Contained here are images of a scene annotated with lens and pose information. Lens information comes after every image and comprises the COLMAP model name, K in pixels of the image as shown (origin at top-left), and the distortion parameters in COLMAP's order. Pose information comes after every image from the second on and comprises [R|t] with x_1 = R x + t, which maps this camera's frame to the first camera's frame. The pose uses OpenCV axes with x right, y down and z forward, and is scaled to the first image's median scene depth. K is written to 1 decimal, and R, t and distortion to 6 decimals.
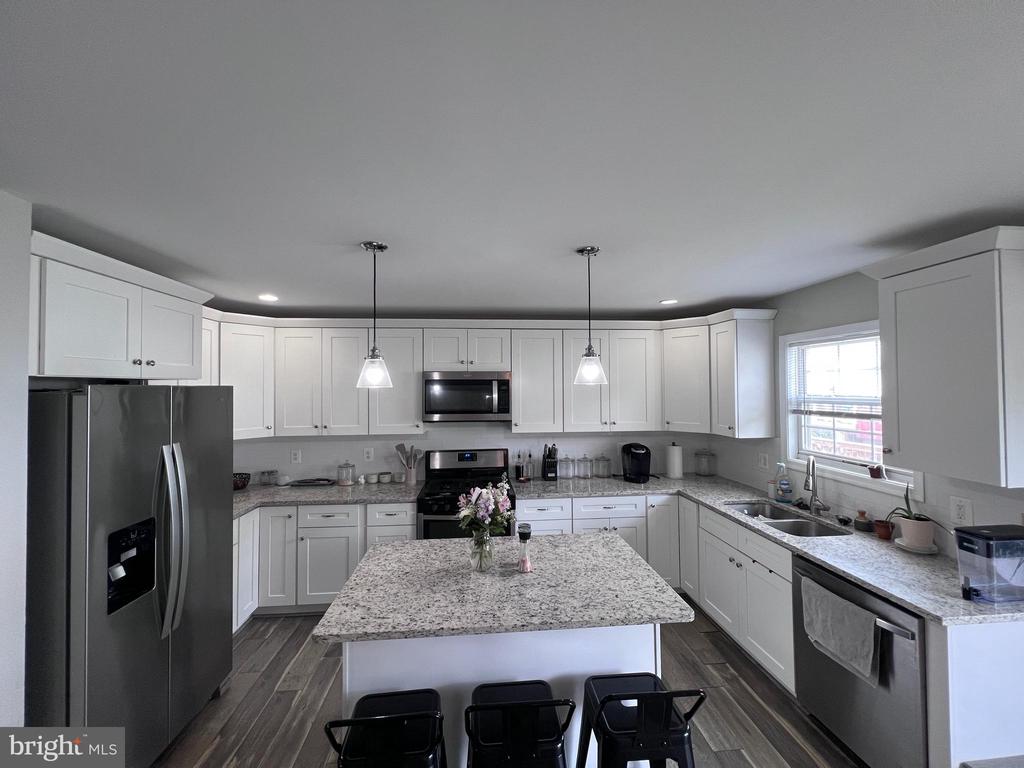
lens RADIAL K [[409.9, 0, 509.9], [0, 409.9, 379.1], [0, 0, 1]] dist [-0.003377, 0.000040]
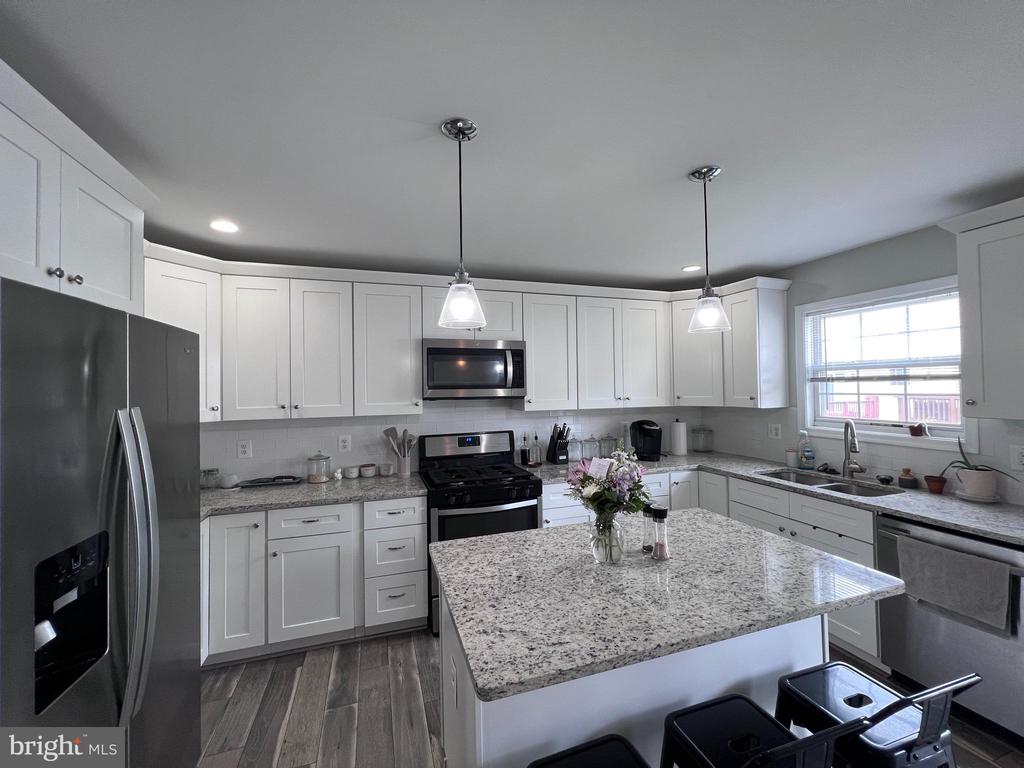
lens RADIAL K [[409.9, 0, 509.9], [0, 409.9, 379.1], [0, 0, 1]] dist [-0.003377, 0.000040]
pose [[0.973601, -0.003311, 0.228232, -0.254991], [0.003385, 0.999994, 0.000067, 0.071211], [-0.228231, 0.000708, 0.973607, 0.173317]]
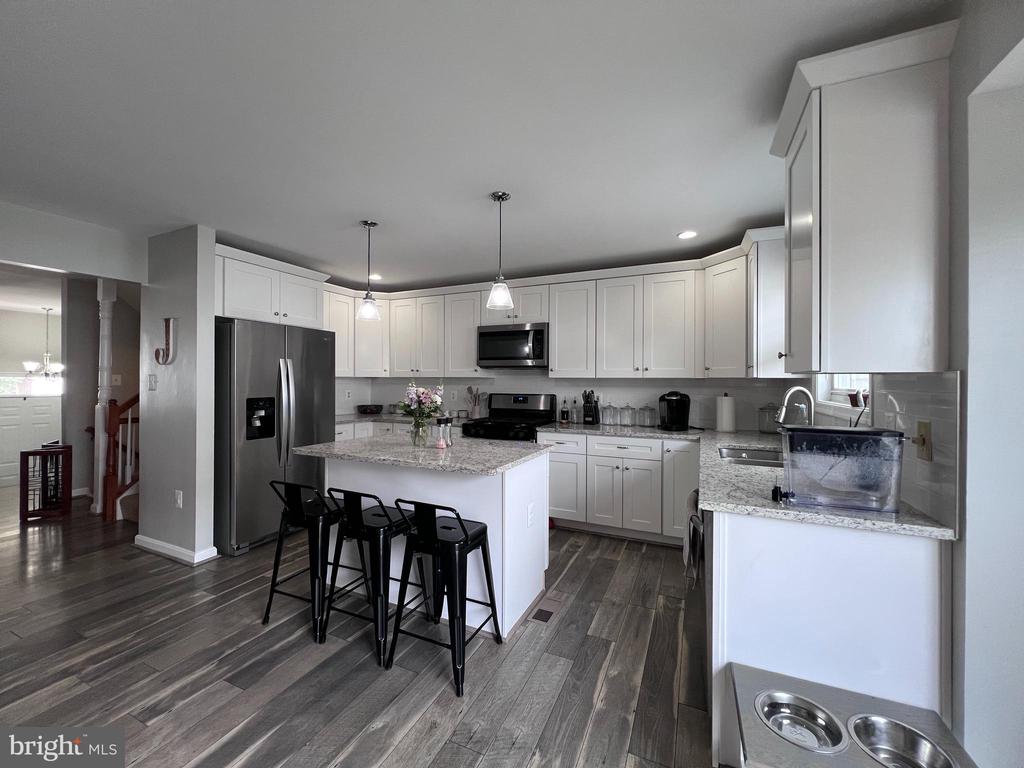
lens RADIAL K [[410.0, 0, 510.0], [0, 410.0, 378.7], [0, 0, 1]] dist [-0.002991, 0.000224]
pose [[0.867039, 0.008604, -0.498166, 0.531163], [0.000267, 0.999843, 0.017733, 0.129780], [0.498240, -0.015508, 0.866901, -0.024404]]
